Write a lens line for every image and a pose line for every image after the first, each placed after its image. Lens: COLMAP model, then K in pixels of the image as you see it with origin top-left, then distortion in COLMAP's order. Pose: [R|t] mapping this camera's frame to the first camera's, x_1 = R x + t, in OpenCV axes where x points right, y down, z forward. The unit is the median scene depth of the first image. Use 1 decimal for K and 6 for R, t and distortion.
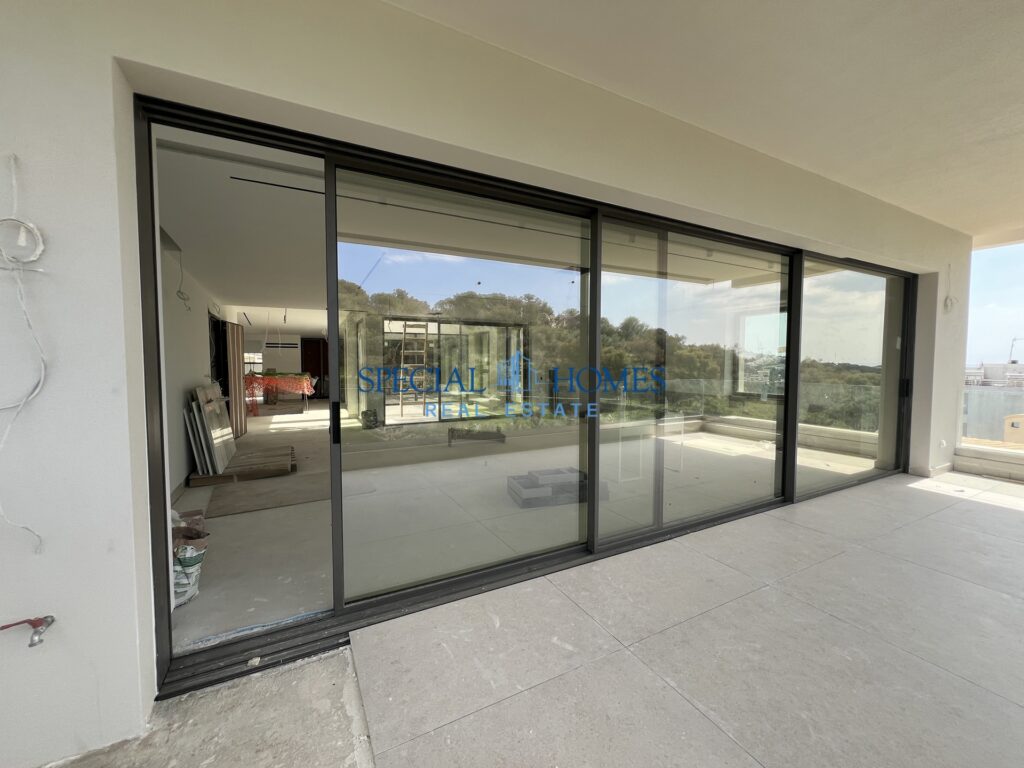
lens RADIAL K [[414.1, 0, 510.8], [0, 414.1, 381.1], [0, 0, 1]] dist [-0.001522, -0.000183]
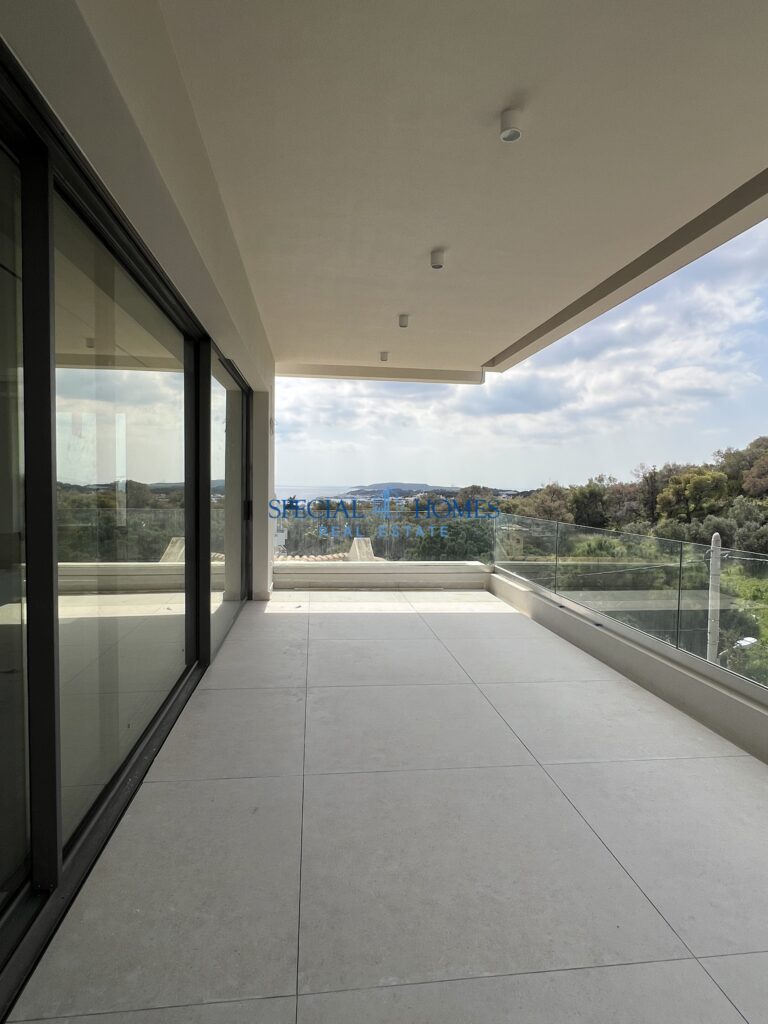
lens RADIAL K [[570.6, 0, 384.0], [0, 570.6, 512.0], [0, 0, 1]] dist [-0.003653, -0.000360]
pose [[0.352701, -0.044234, 0.934690, -0.155482], [0.034729, 0.998813, 0.034164, -0.014393], [-0.935091, 0.020411, 0.353819, 0.250484]]
